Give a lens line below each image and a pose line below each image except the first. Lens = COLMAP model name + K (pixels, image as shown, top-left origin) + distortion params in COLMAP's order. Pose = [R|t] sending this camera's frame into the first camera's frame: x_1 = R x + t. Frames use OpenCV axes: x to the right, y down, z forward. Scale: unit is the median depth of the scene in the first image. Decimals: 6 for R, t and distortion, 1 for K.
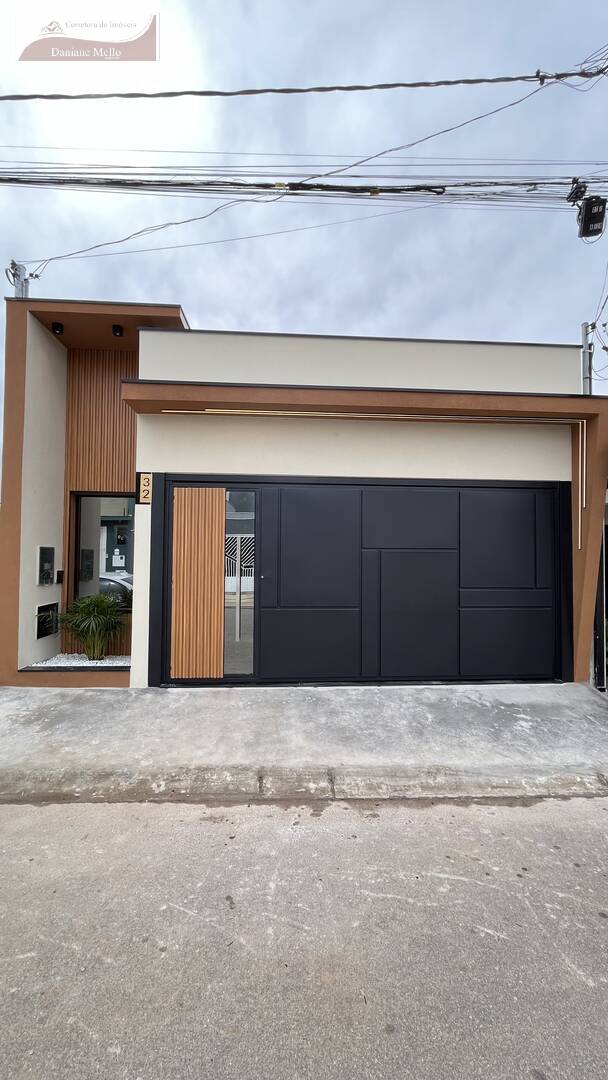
lens RADIAL K [[439.6, 0, 304.6], [0, 439.6, 541.1], [0, 0, 1]] dist [-0.000486, -0.000491]
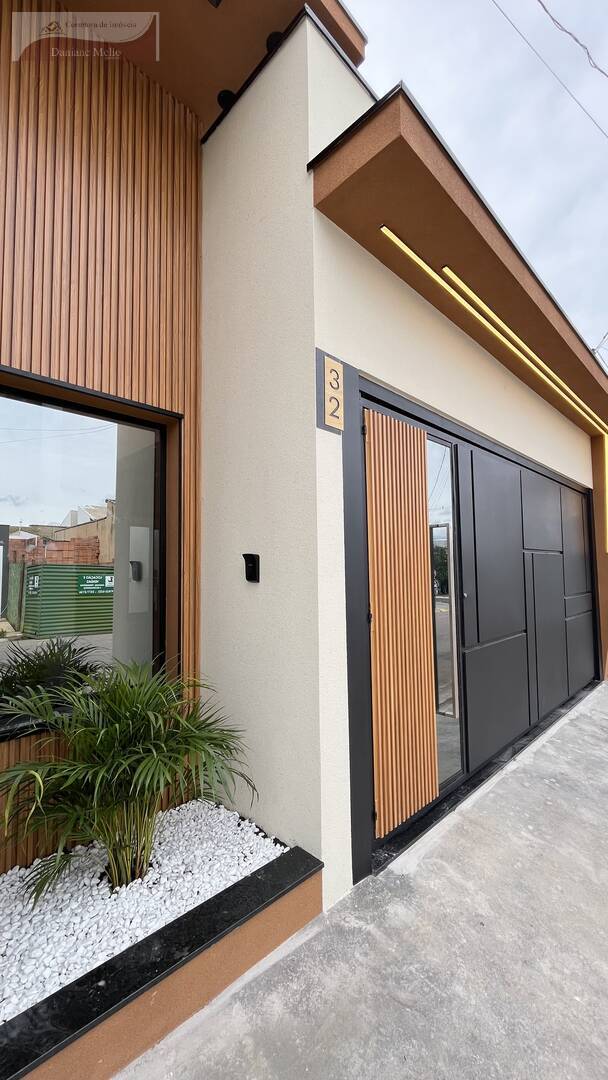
lens RADIAL K [[439.6, 0, 304.4], [0, 439.6, 543.2], [0, 0, 1]] dist [-0.000486, -0.000491]
pose [[0.748195, 0.024428, 0.663029, -0.686337], [-0.003872, 0.999466, -0.032455, 0.034862], [-0.663467, 0.021716, 0.747890, 0.751842]]
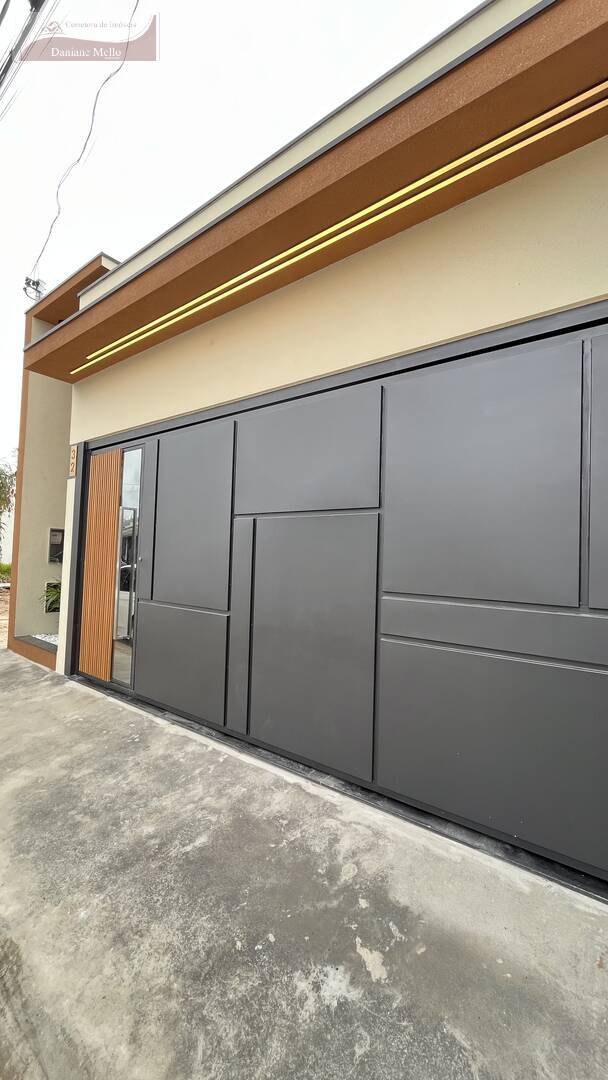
lens RADIAL K [[439.6, 0, 300.3], [0, 439.6, 539.2], [0, 0, 1]] dist [-0.000486, -0.000491]
pose [[0.747132, -0.010490, -0.664593, 0.656064], [-0.002322, 0.999828, -0.018392, 0.065511], [0.664672, 0.015285, 0.746979, 0.659752]]
